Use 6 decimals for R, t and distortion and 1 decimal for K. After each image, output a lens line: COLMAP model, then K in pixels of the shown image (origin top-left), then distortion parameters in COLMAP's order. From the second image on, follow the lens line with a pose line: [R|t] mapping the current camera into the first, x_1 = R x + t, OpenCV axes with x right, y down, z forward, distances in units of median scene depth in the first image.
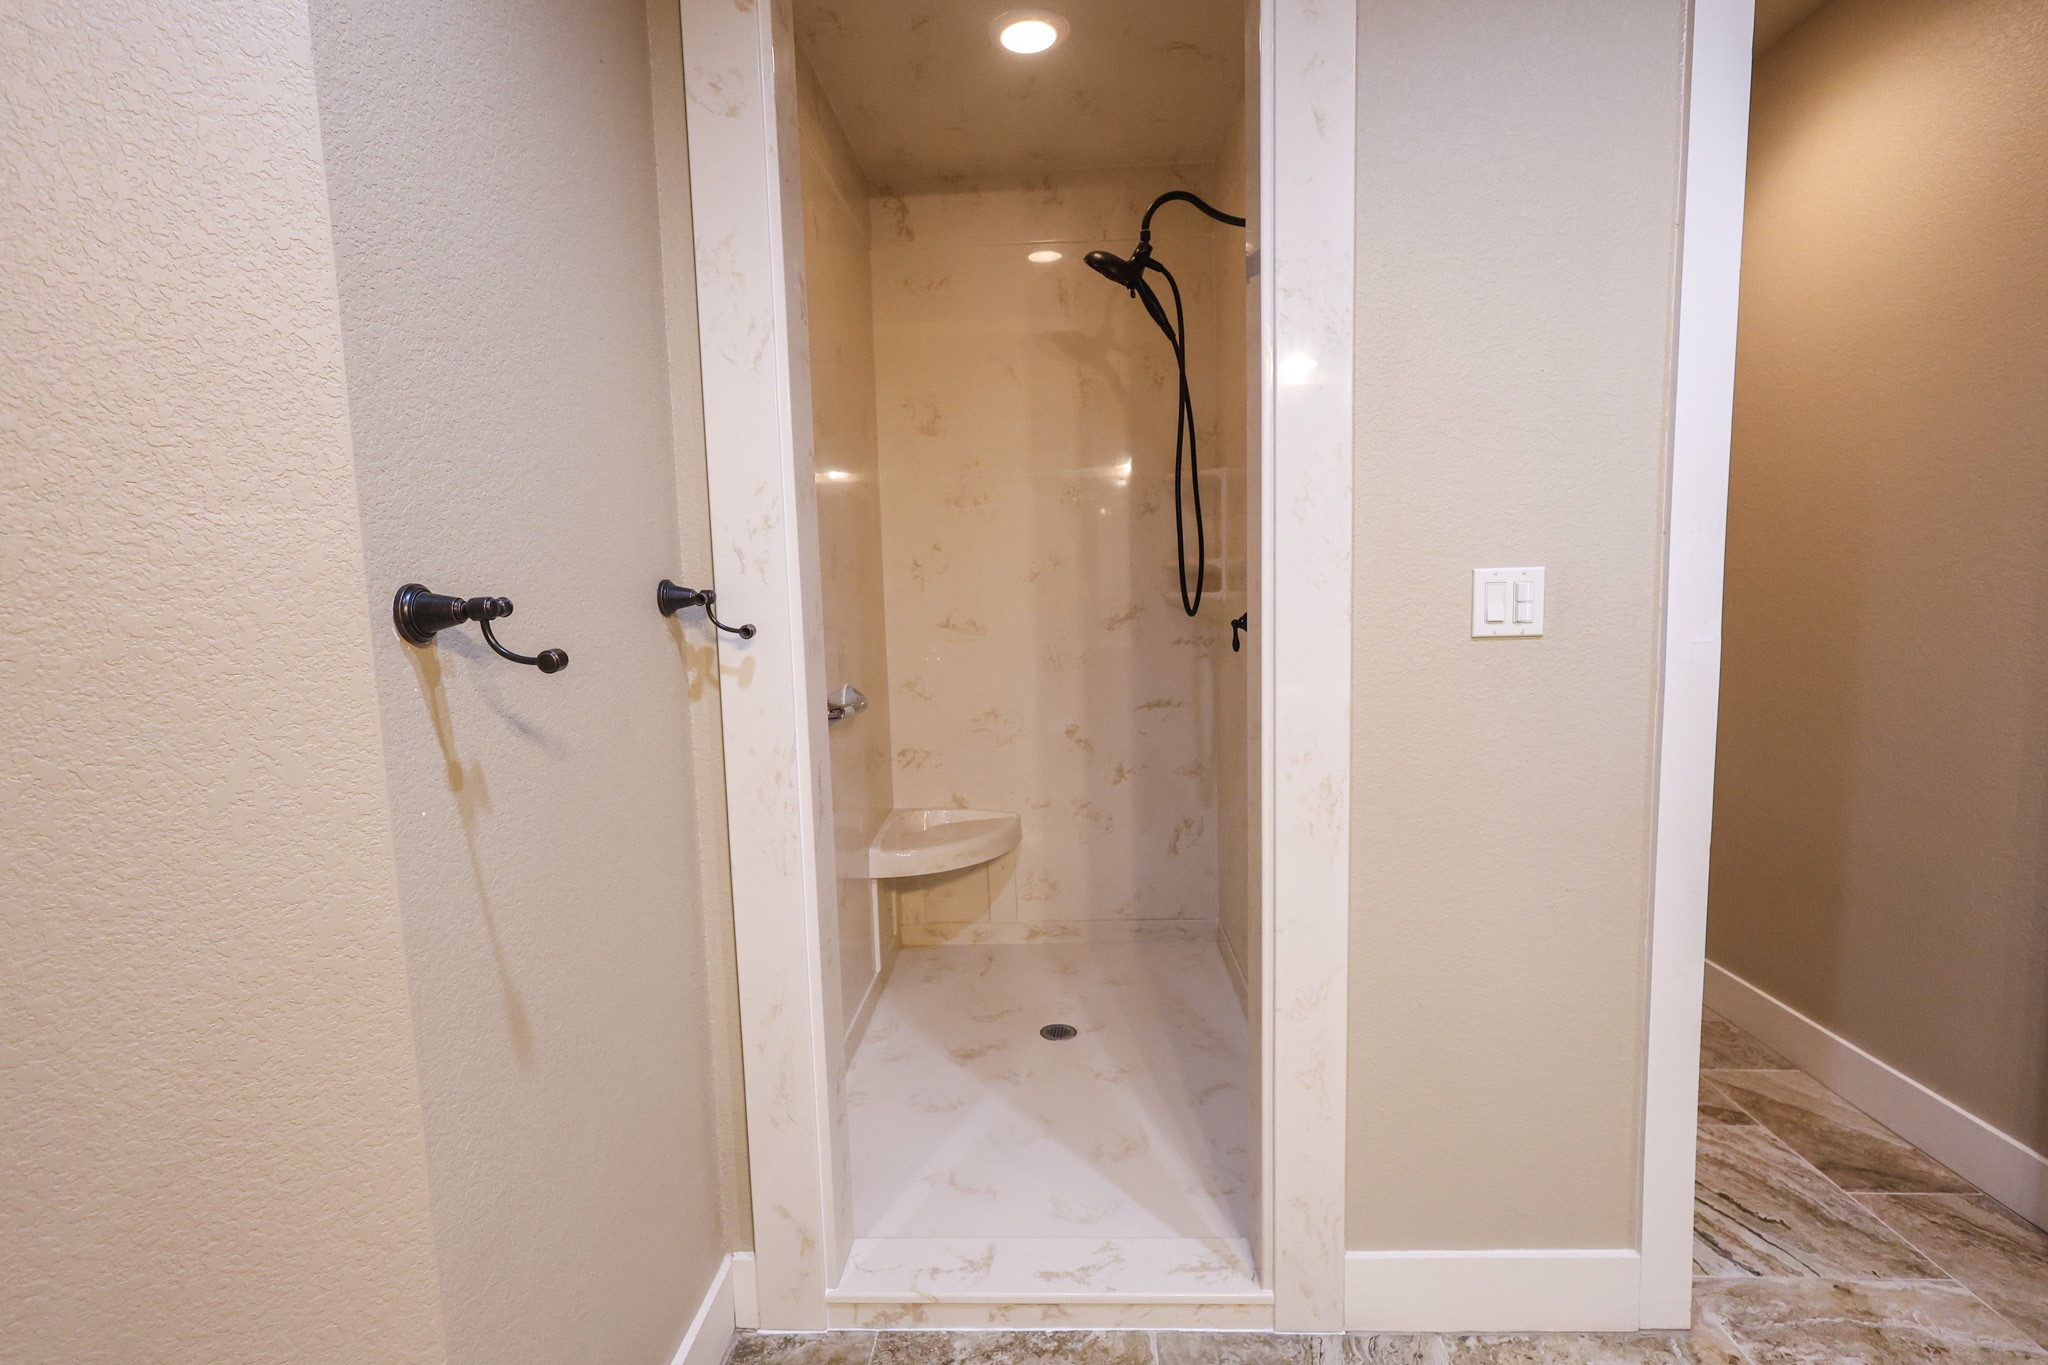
lens RADIAL K [[947.5, 0, 1027.9], [0, 947.5, 676.1], [0, 0, 1]] dist [0.003672, -0.001705]
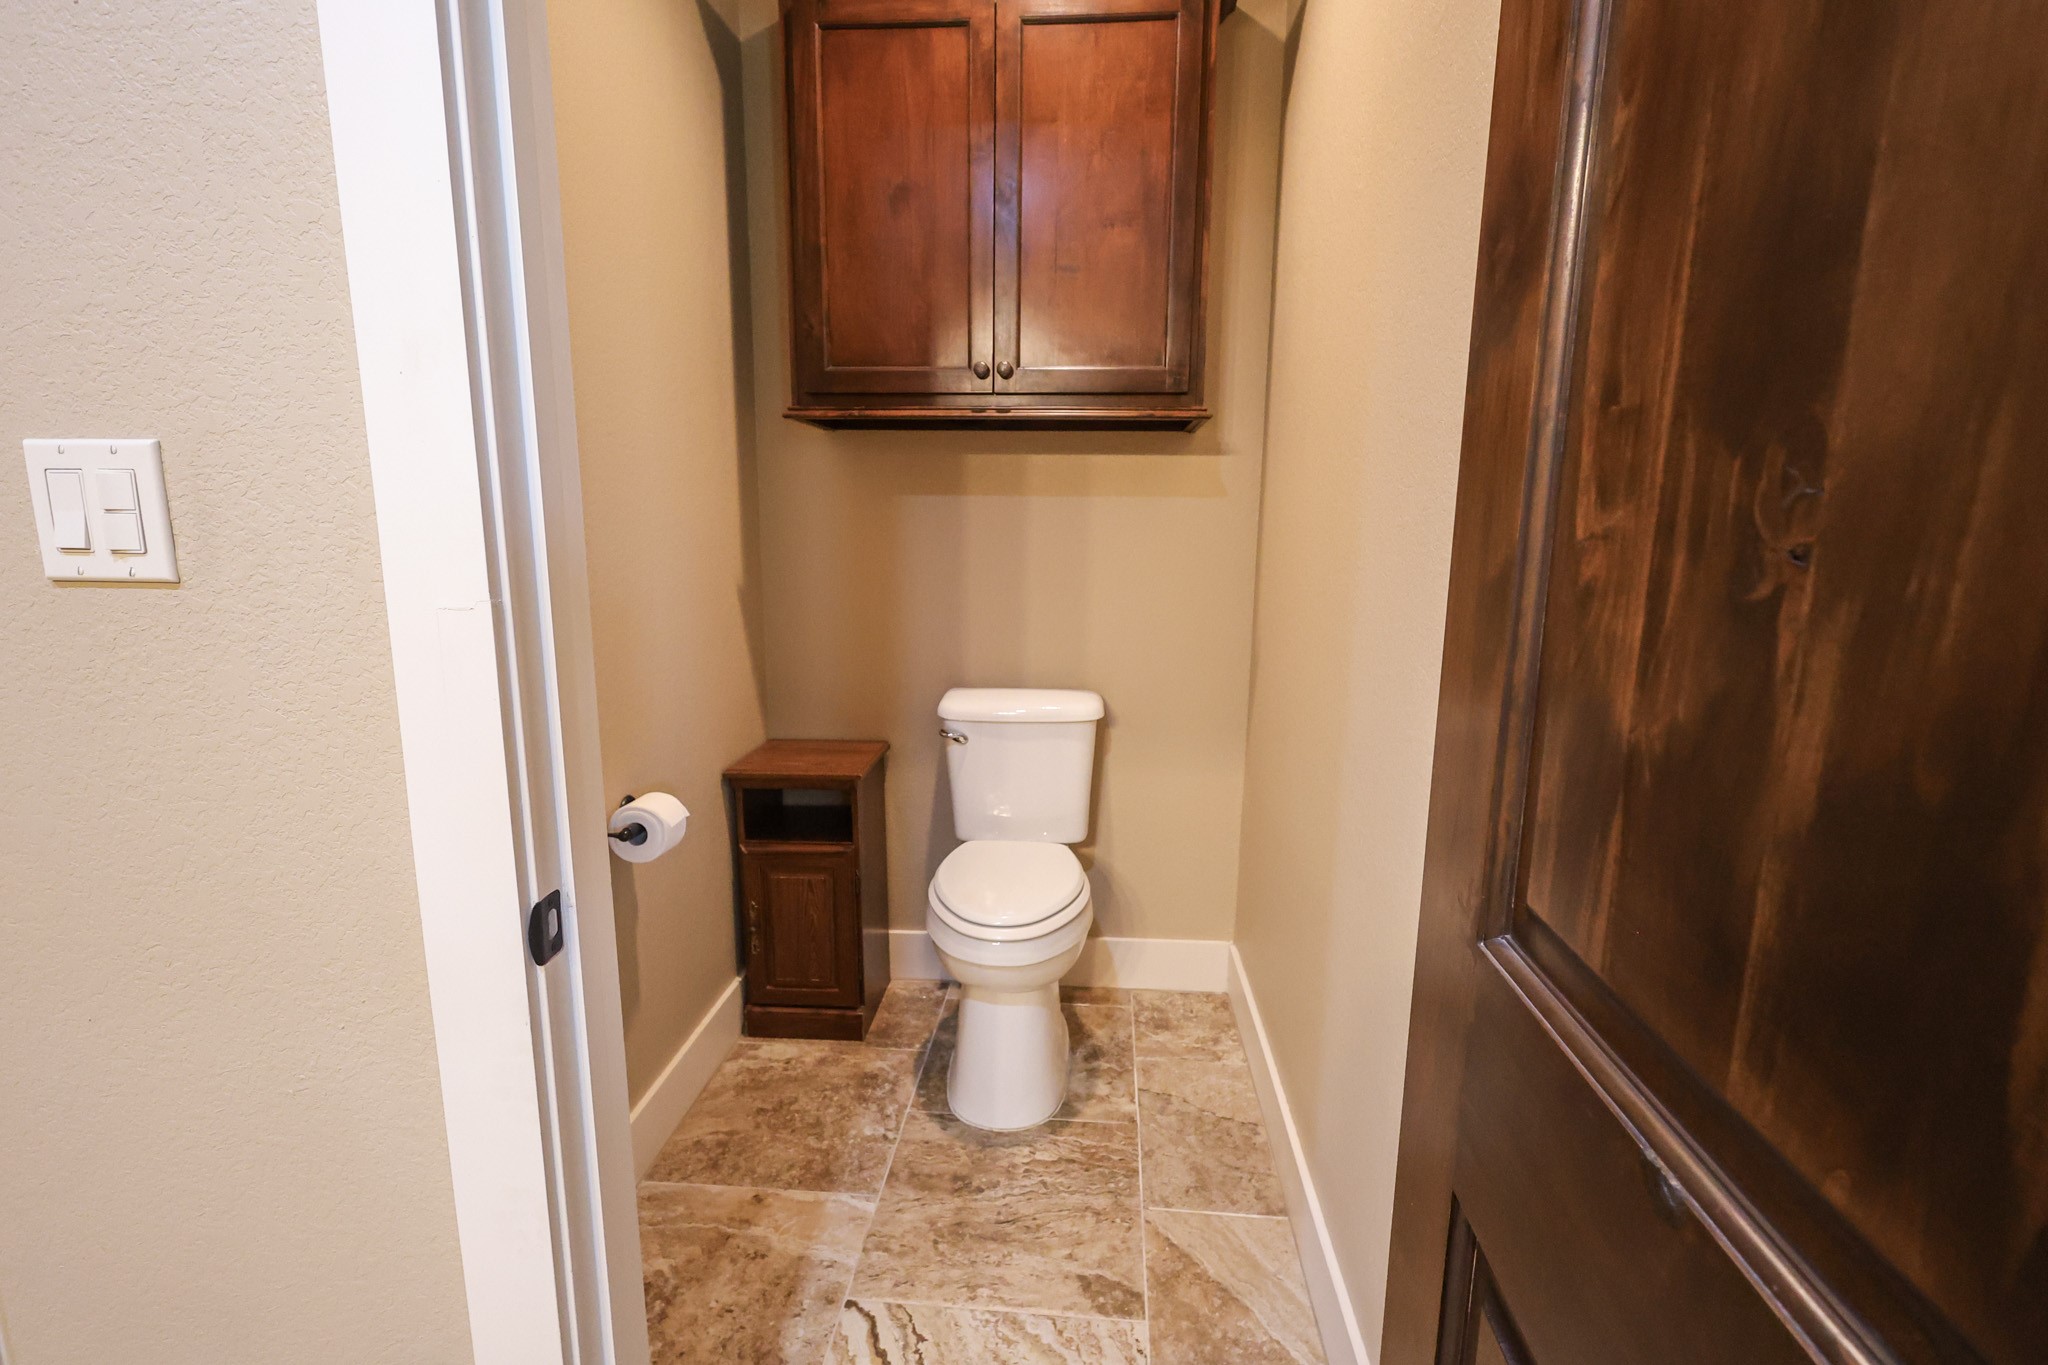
lens RADIAL K [[947.5, 0, 1025.4], [0, 947.5, 682.5], [0, 0, 1]] dist [0.003672, -0.001705]
pose [[0.998607, 0.034483, -0.039943, 1.007693], [-0.031069, 0.996054, 0.083137, -0.045106], [0.042652, -0.081780, 0.995737, 0.523386]]
